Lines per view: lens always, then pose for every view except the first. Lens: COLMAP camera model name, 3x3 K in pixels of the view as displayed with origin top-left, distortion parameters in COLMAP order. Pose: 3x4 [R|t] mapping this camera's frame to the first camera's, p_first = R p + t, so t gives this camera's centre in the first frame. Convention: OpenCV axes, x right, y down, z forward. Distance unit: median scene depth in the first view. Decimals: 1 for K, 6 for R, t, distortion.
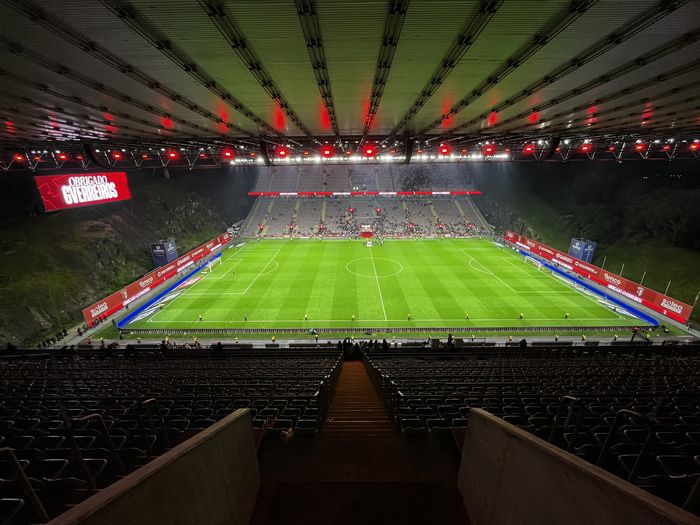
lens RADIAL K [[279.8, 0, 352.7], [0, 279.8, 260.7], [0, 0, 1]] dist [-0.007915, 0.000318]
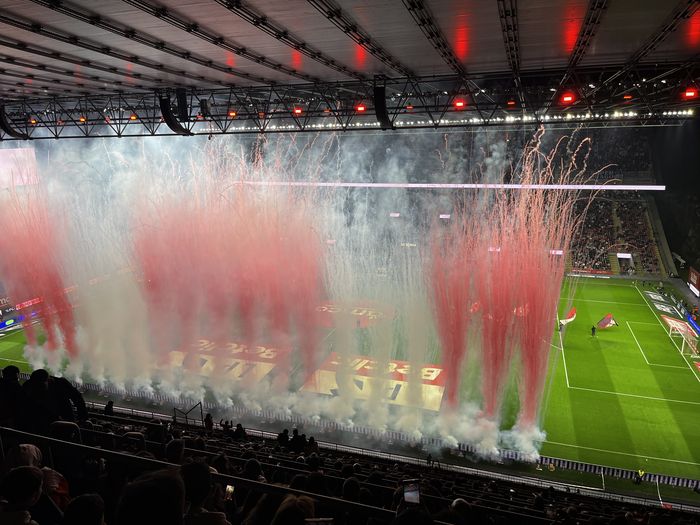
lens RADIAL K [[530.1, 0, 346.3], [0, 530.1, 267.7], [0, 0, 1]] dist [0.044790, -0.046703]
pose [[0.949621, 0.068587, -0.305803, 0.402129], [-0.091720, 0.993858, -0.061911, -0.002087], [0.299679, 0.086840, 0.950080, -0.029425]]
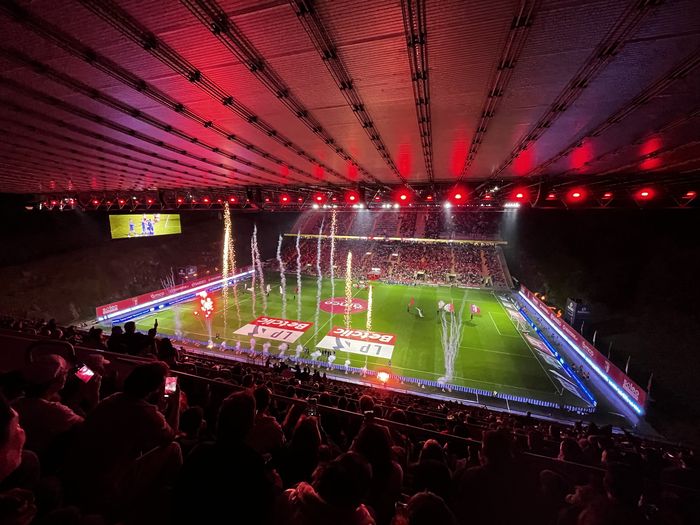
lens RADIAL K [[279.8, 0, 352.0], [0, 279.8, 262.2], [0, 0, 1]] dist [-0.007915, 0.000318]
pose [[0.957077, 0.067925, -0.281763, 0.401952], [-0.108344, 0.985519, -0.130435, -0.004424], [0.268823, 0.155364, 0.950577, -0.018896]]
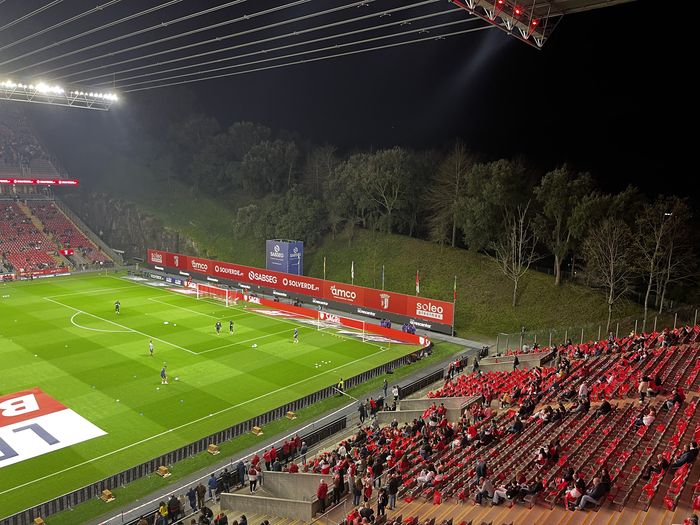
lens RADIAL K [[530.1, 0, 352.6], [0, 530.1, 264.6], [0, 0, 1]] dist [0.044790, -0.046703]
pose [[0.641717, -0.094586, 0.761086, 0.123682], [0.221370, 0.972972, -0.065732, 0.071168], [-0.734298, 0.210663, 0.645311, 0.246339]]
